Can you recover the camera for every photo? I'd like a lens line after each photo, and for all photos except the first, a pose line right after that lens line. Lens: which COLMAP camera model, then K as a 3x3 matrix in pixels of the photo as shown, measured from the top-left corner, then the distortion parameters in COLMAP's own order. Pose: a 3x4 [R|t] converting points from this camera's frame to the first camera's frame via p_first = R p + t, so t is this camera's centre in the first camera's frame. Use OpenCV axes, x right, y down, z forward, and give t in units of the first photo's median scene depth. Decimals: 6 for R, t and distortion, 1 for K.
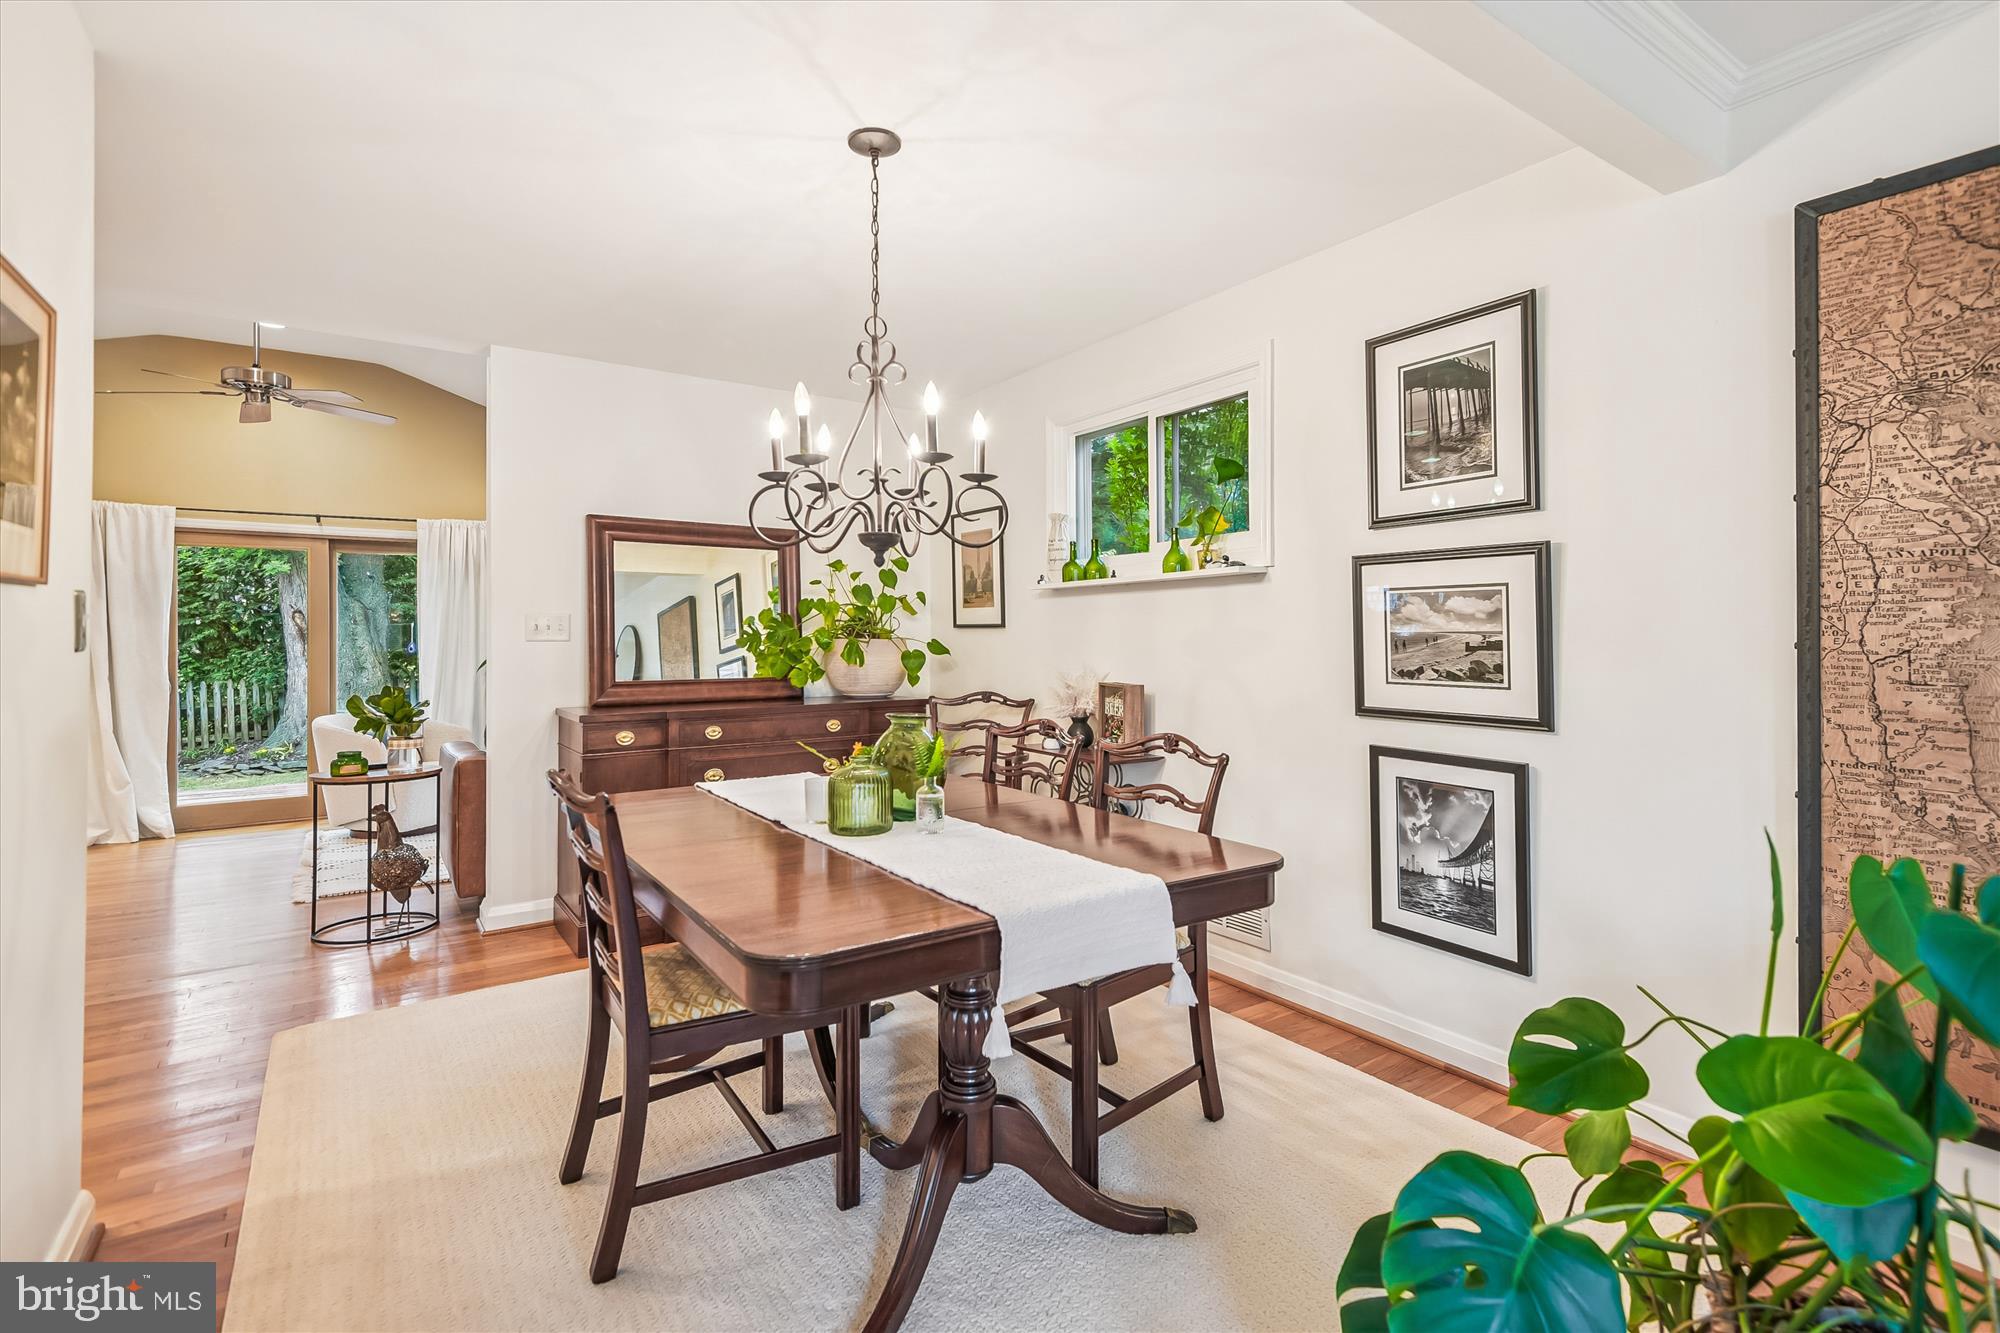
lens RADIAL K [[932.3, 0, 1018.9], [0, 932.3, 632.0], [0, 0, 1]] dist [0.031323, -0.011296]
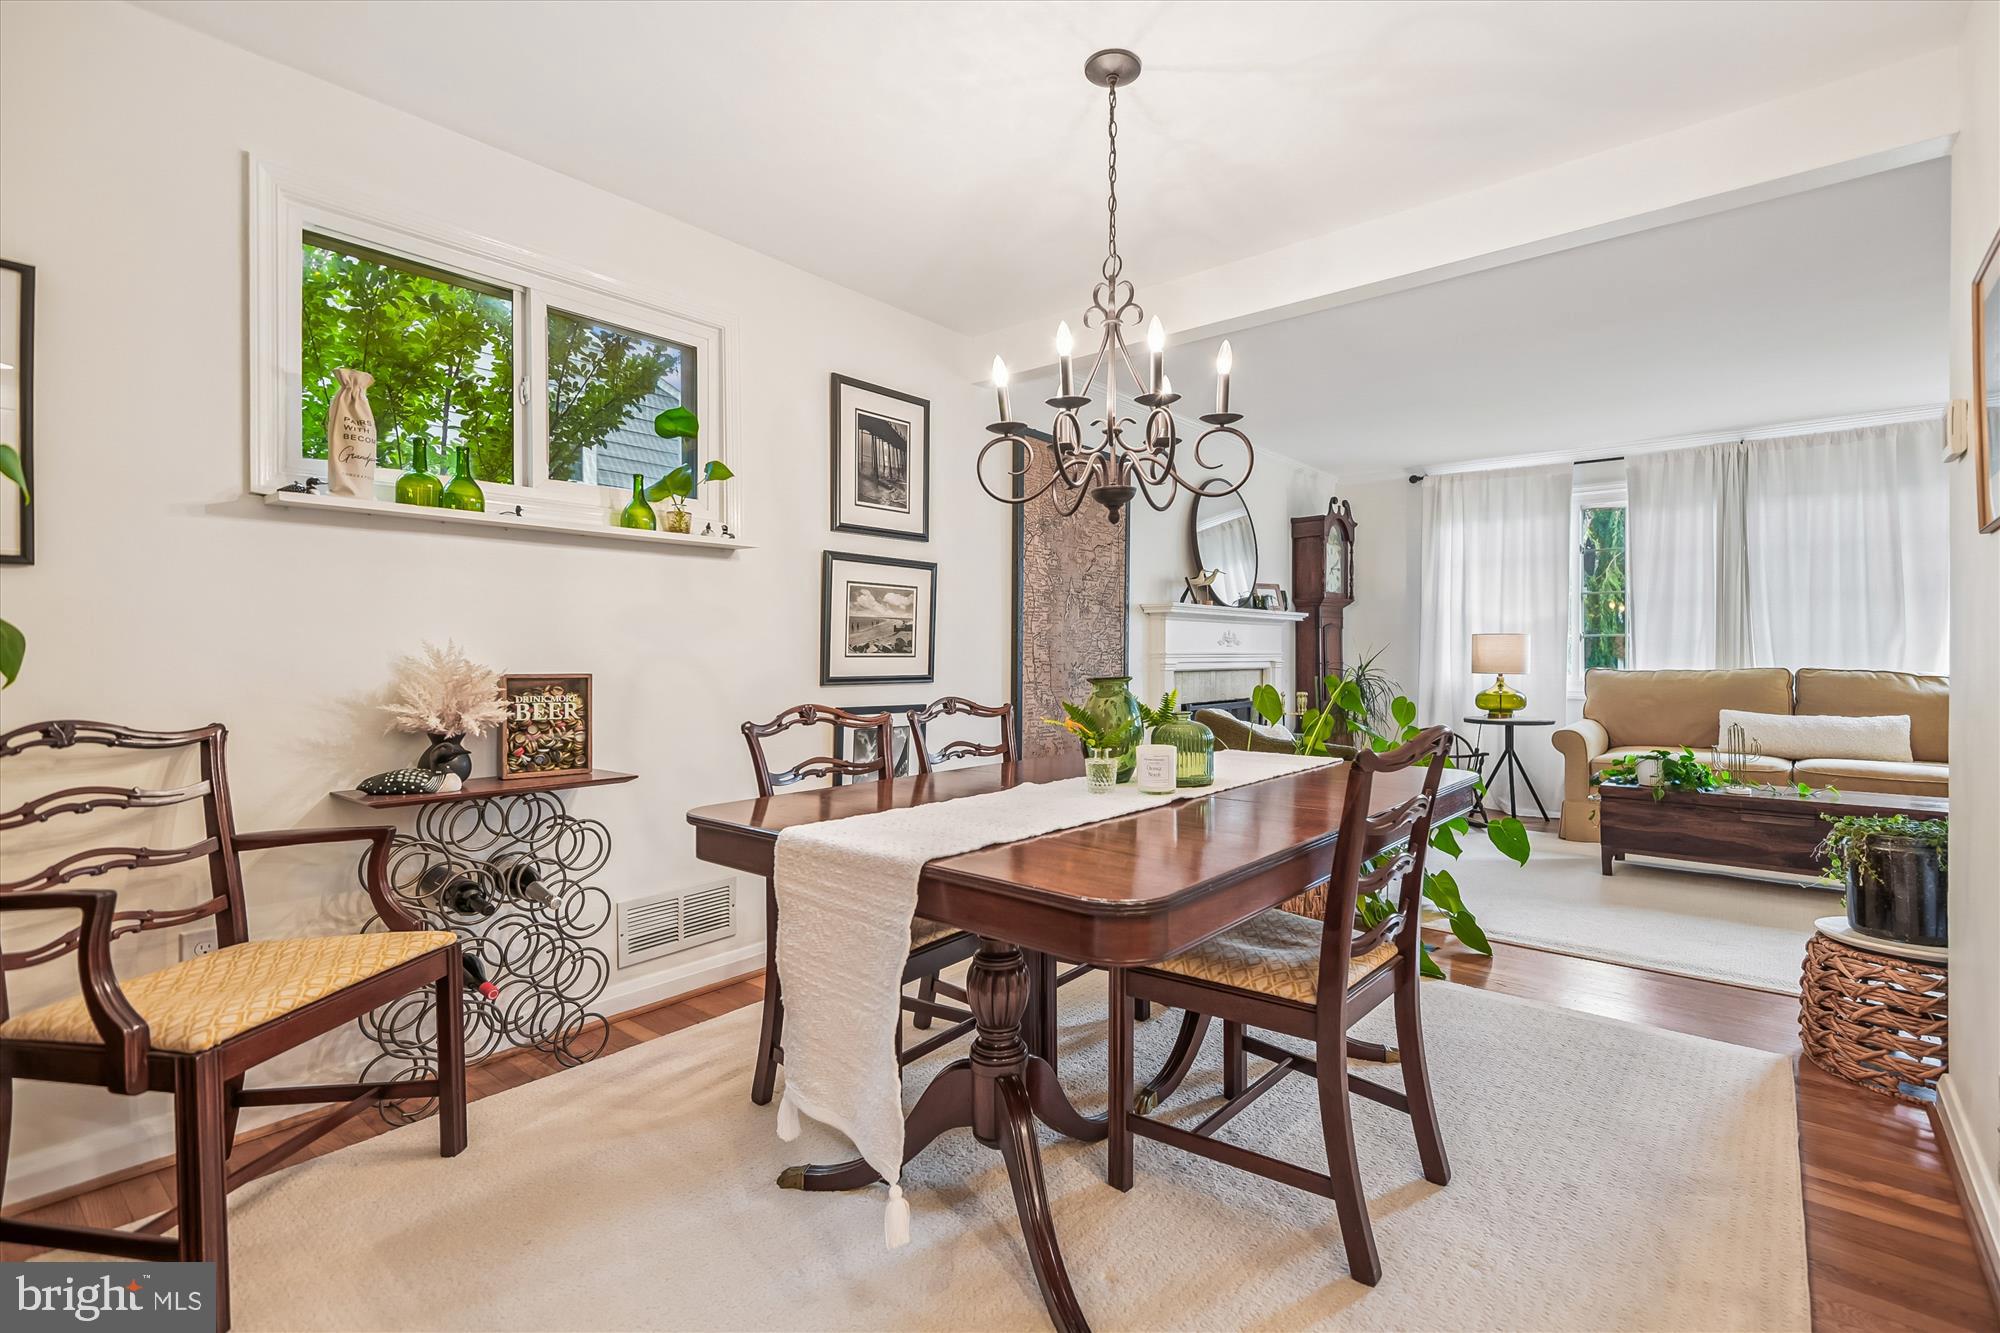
lens RADIAL K [[932.3, 0, 1003.2], [0, 932.3, 663.3], [0, 0, 1]] dist [0.031323, -0.011296]
pose [[-0.272657, -0.004853, 0.962099, -0.891295], [-0.001924, 0.999988, 0.004498, 0.059491], [-0.962110, -0.000624, -0.272663, 1.177282]]
